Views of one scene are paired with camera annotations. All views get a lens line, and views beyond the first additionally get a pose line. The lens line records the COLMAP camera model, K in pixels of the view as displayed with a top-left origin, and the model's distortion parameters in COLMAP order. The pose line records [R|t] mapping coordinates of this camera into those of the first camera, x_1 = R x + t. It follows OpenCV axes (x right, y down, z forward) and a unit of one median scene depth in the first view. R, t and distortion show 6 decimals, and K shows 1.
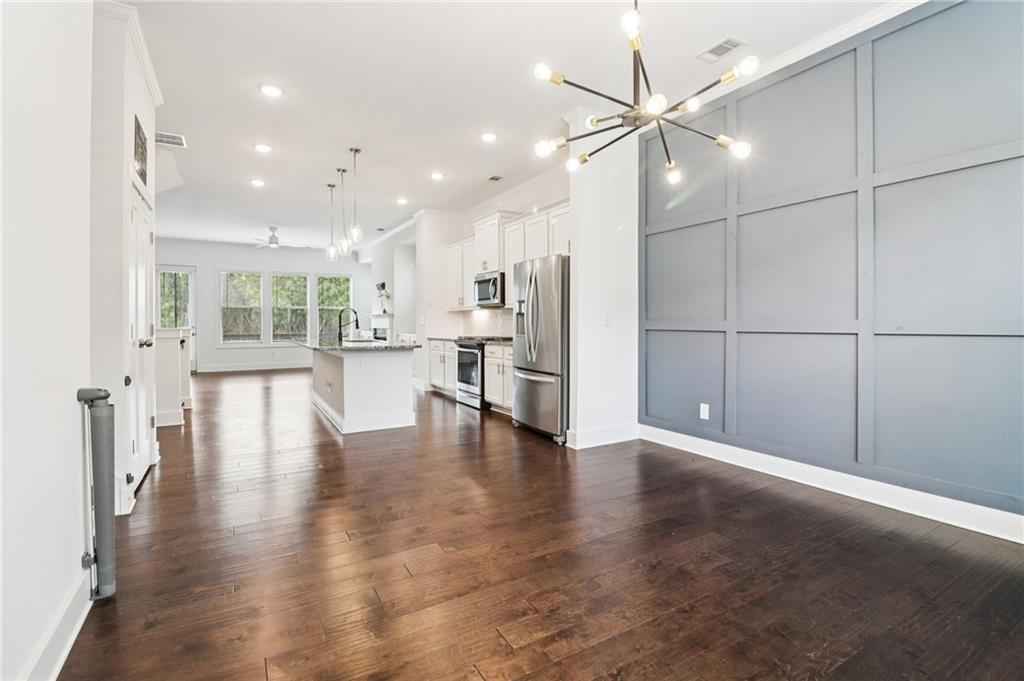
lens RADIAL K [[485.8, 0, 522.4], [0, 485.8, 324.0], [0, 0, 1]] dist [0.000261, -0.004821]
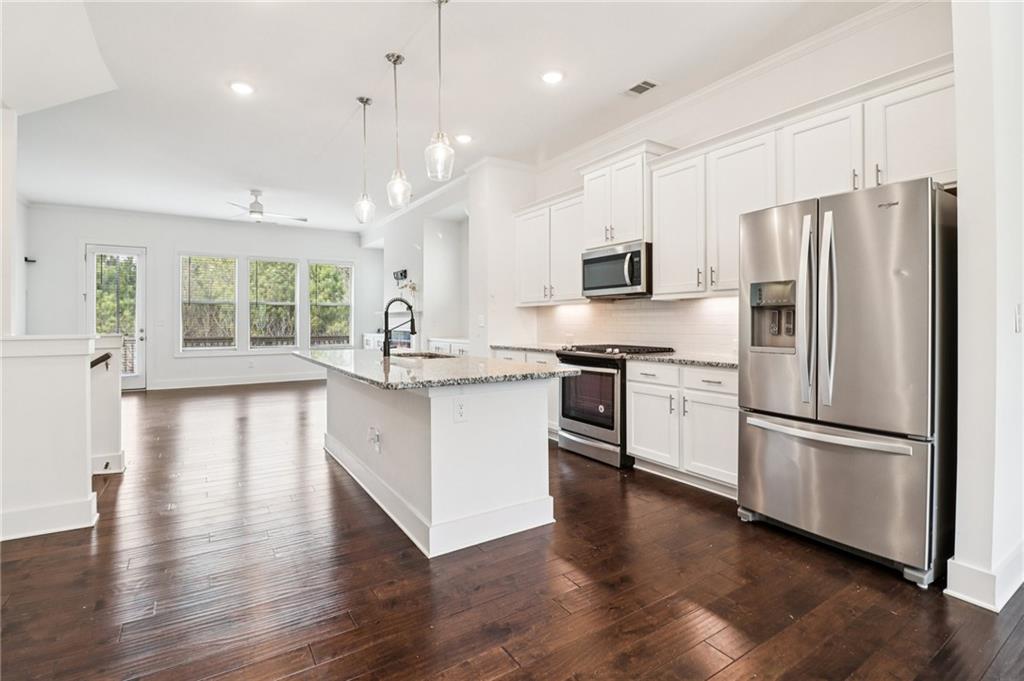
lens RADIAL K [[485.8, 0, 521.3], [0, 485.8, 318.2], [0, 0, 1]] dist [0.000261, -0.004821]
pose [[0.998733, 0.002610, 0.050259, -0.208704], [-0.001970, 0.999916, -0.012786, -0.001929], [-0.050288, 0.012670, 0.998654, 0.352973]]
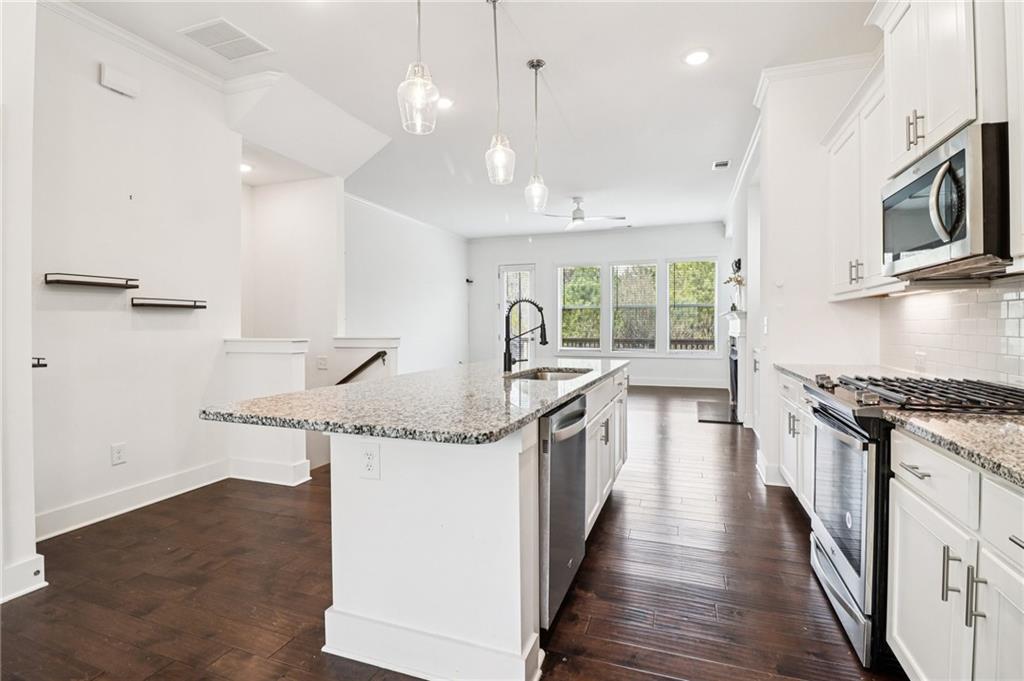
lens RADIAL K [[485.8, 0, 512.0], [0, 485.8, 330.0], [0, 0, 1]] dist [0.000261, -0.004821]
pose [[0.637227, 0.010868, -0.770600, -0.008756], [-0.003072, 0.999928, 0.011562, -0.007453], [0.770670, -0.005001, 0.637214, 0.602773]]
